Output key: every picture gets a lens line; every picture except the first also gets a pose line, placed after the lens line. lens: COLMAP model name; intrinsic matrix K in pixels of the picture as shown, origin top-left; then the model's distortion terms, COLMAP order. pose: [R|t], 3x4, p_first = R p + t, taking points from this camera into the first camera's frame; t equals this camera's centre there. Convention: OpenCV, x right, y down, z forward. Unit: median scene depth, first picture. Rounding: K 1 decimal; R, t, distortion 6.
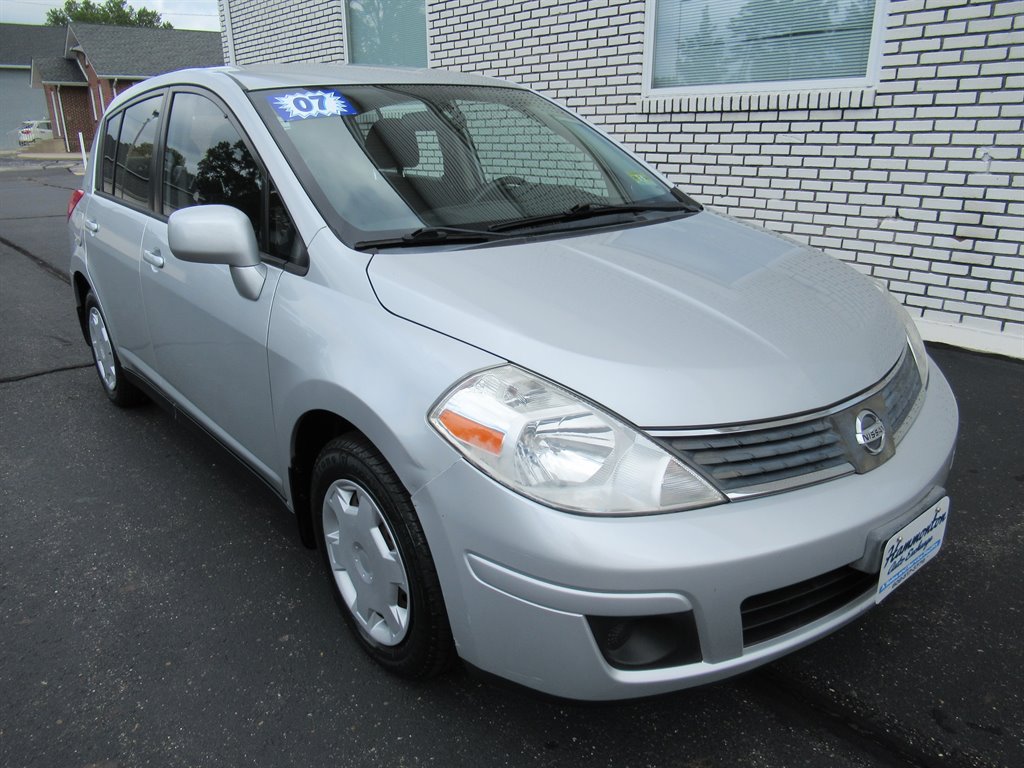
lens RADIAL K [[741.1, 0, 510.8], [0, 741.1, 367.2], [0, 0, 1]] dist [0.002392, 0.000122]
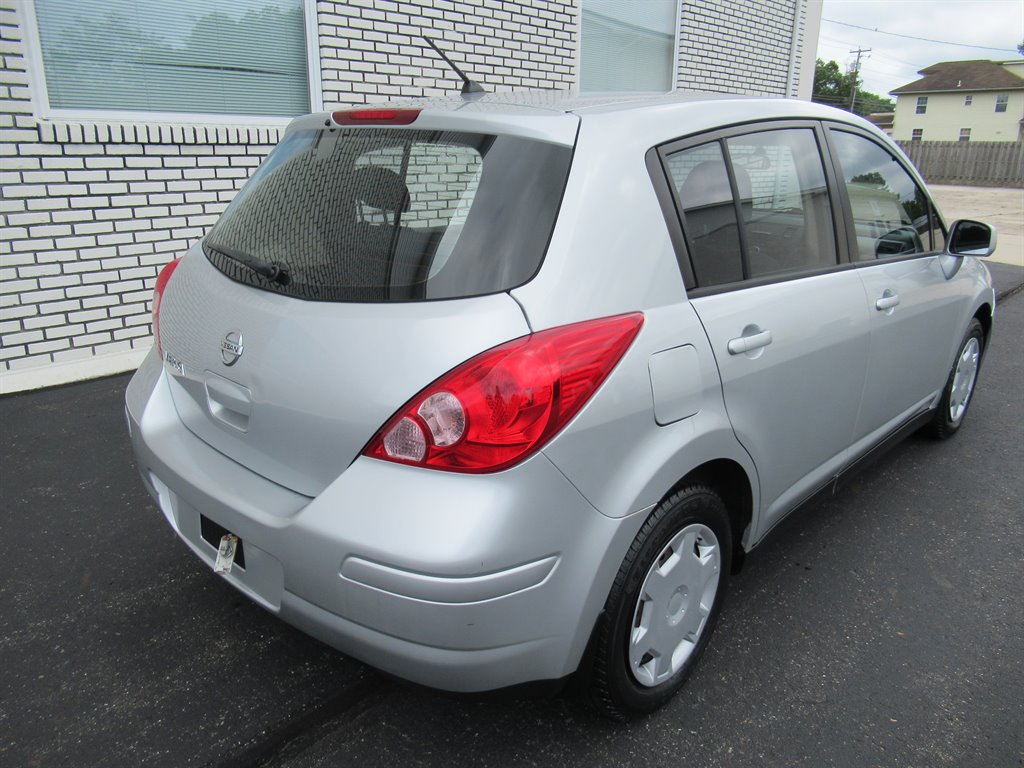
lens RADIAL K [[758.7, 0, 490.3], [0, 758.7, 384.4], [0, 0, 1]] dist [-0.014380, -0.005747]
pose [[-0.088459, -0.277298, 0.956703, -0.617470], [0.308032, 0.905773, 0.291018, -0.213641], [-0.947255, 0.320438, 0.005293, 0.674412]]
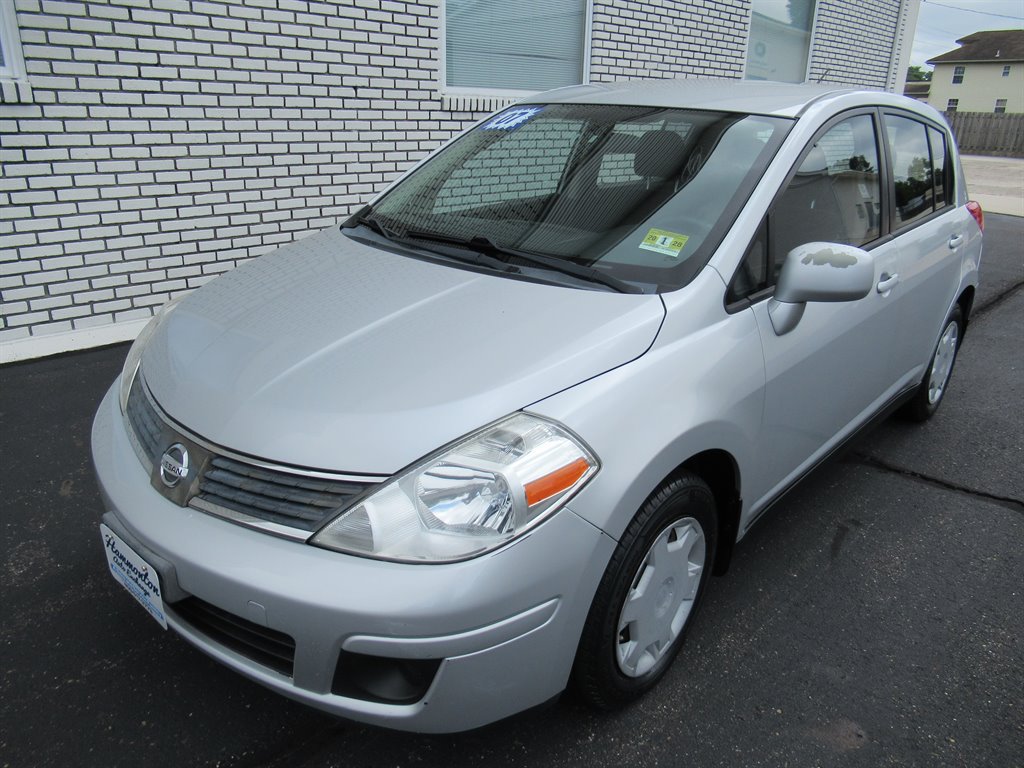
lens RADIAL K [[767.1, 0, 502.9], [0, 767.1, 386.9], [0, 0, 1]] dist [-0.009916, 0.002057]
pose [[-0.086507, -0.312857, 0.945853, -0.929373], [0.301326, 0.896727, 0.324167, -0.321504], [-0.949589, 0.313052, 0.016699, 1.031162]]
